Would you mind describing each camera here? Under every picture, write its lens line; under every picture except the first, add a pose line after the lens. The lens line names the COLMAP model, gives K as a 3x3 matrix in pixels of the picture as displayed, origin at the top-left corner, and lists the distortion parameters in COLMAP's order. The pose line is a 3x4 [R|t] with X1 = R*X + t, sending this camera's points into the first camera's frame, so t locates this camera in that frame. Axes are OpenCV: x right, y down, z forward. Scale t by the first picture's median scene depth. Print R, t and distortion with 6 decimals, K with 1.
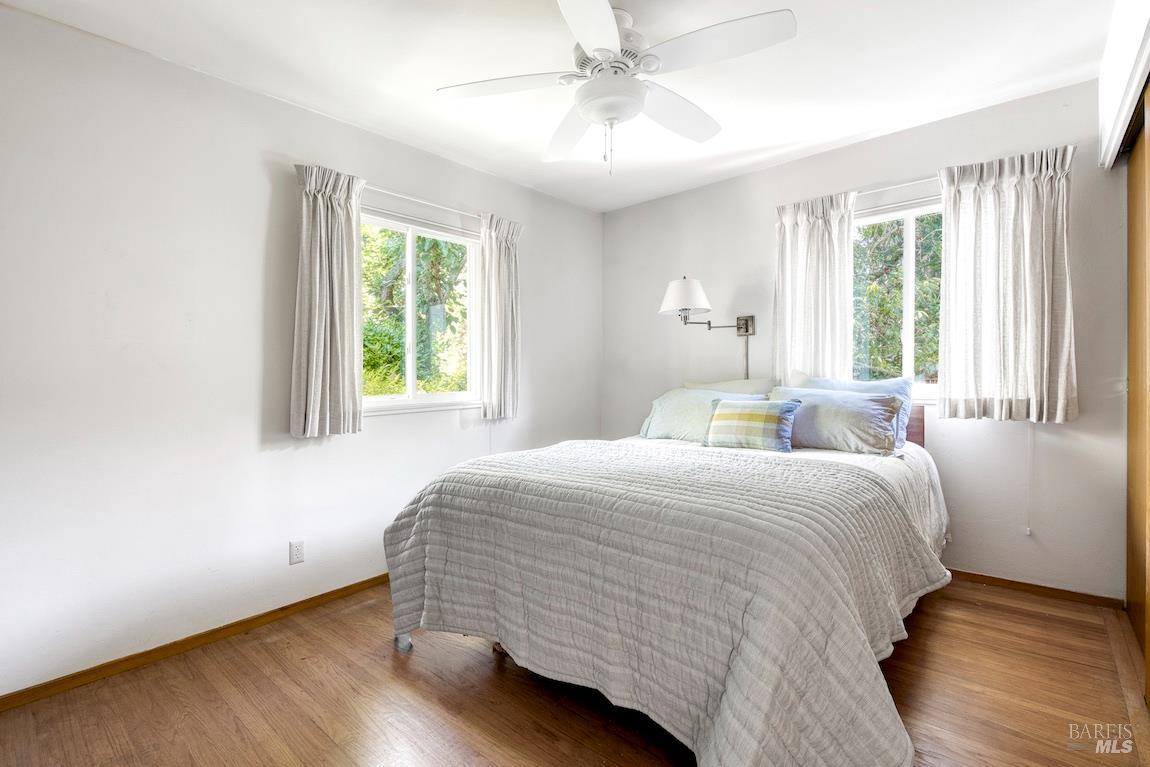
lens RADIAL K [[516.5, 0, 553.7], [0, 516.5, 382.7], [0, 0, 1]] dist [-0.013067, -0.000282]
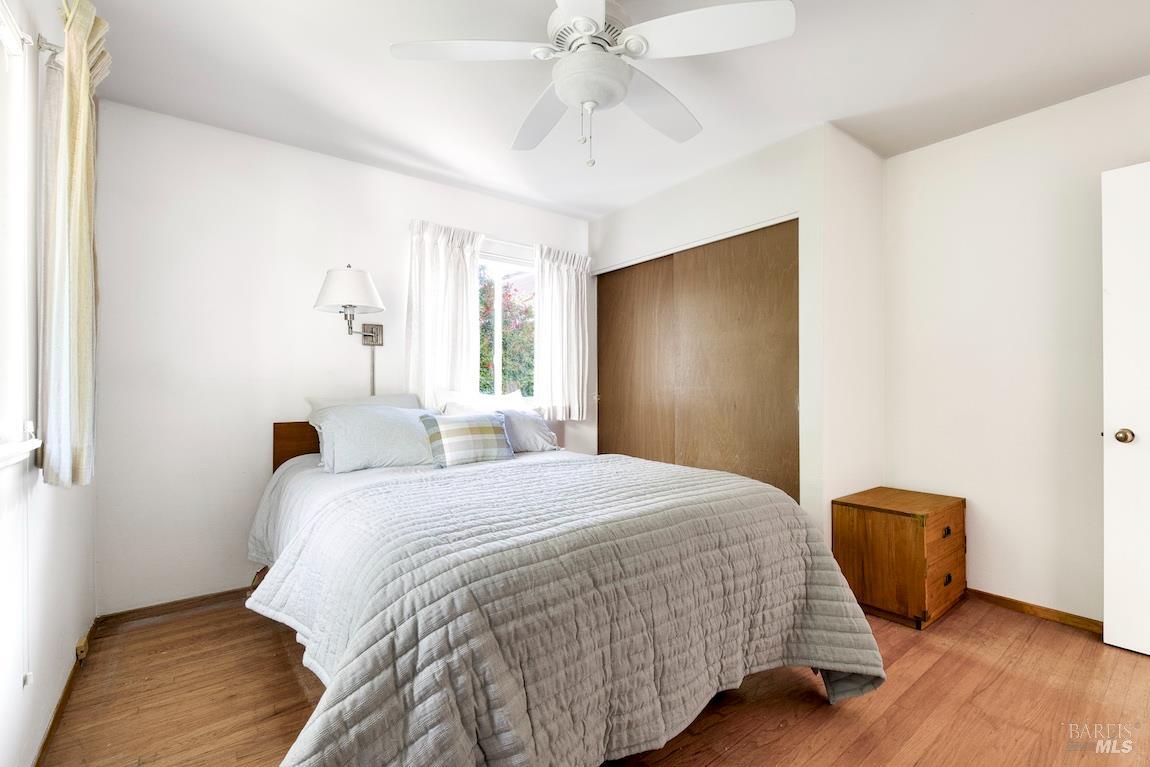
lens RADIAL K [[507.3, 0, 574.4], [0, 507.3, 388.5], [0, 0, 1]] dist [0.001433, -0.000511]
pose [[0.179904, 0.011778, 0.983614, -0.569242], [0.011366, 0.999837, -0.014051, 0.000177], [-0.983619, 0.013708, 0.179740, 0.641388]]
